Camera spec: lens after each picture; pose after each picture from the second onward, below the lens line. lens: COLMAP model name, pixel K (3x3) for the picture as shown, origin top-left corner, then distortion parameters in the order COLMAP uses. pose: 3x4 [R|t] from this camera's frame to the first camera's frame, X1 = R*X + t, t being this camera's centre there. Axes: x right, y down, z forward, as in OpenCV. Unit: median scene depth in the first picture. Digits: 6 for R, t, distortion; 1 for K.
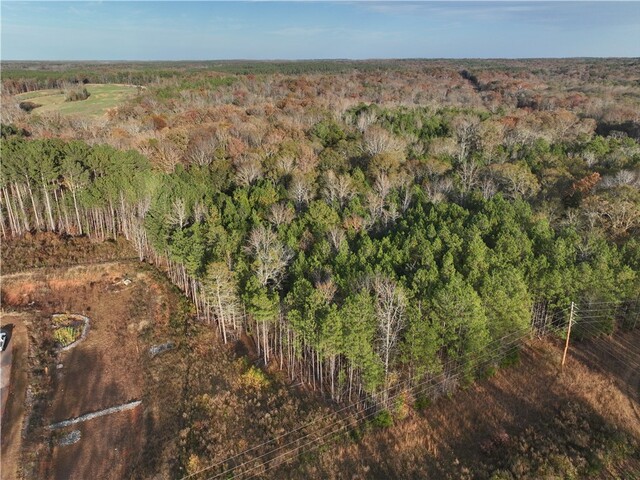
lens RADIAL K [[460.4, 0, 321.0], [0, 460.4, 238.8], [0, 0, 1]] dist [-0.005607, 0.018093]
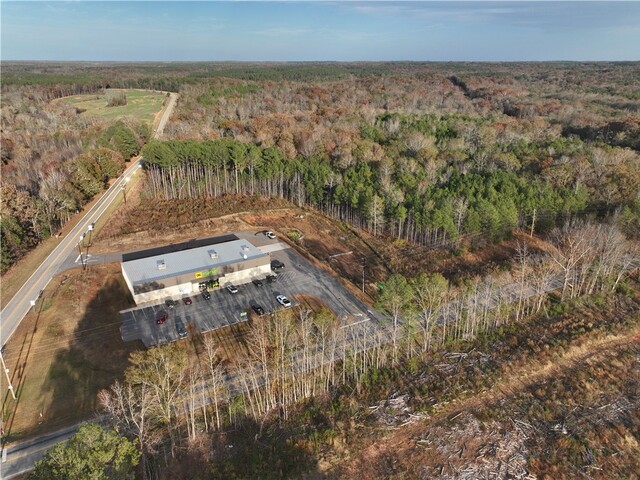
lens RADIAL K [[460.4, 0, 320.7], [0, 460.4, 240.0], [0, 0, 1]] dist [-0.005607, 0.018093]
pose [[0.999564, -0.006985, 0.028689, -0.171709], [0.006957, 0.999975, 0.001092, 0.080204], [-0.028696, -0.000892, 0.999588, -0.368104]]
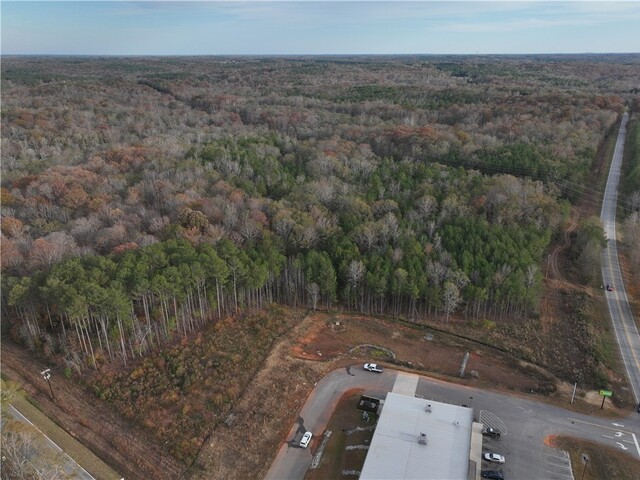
lens RADIAL K [[460.4, 0, 323.7], [0, 460.4, 242.3], [0, 0, 1]] dist [-0.005607, 0.018093]
pose [[0.747321, -0.247771, 0.616539, -0.574903], [0.239314, 0.965972, 0.098121, -0.141939], [-0.619871, 0.074219, 0.781186, -0.083139]]
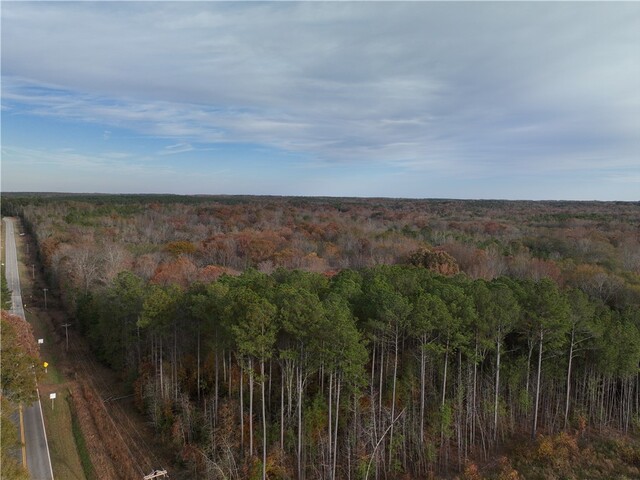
lens RADIAL K [[460.4, 0, 326.1], [0, 460.4, 238.3], [0, 0, 1]] dist [-0.005607, 0.018093]
pose [[0.925637, -0.011741, 0.378230, -0.531111], [0.116998, 0.959425, -0.256546, -0.064649], [-0.359871, 0.281721, 0.889453, 0.292339]]
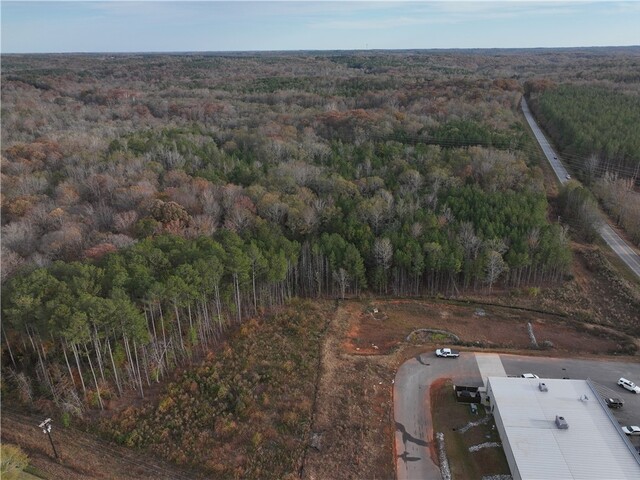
lens RADIAL K [[460.4, 0, 323.1], [0, 460.4, 243.3], [0, 0, 1]] dist [-0.005607, 0.018093]
pose [[0.576224, -0.316143, 0.753671, -0.630529], [0.302292, 0.939202, 0.162849, -0.154480], [-0.759332, 0.133992, 0.636758, 0.098421]]
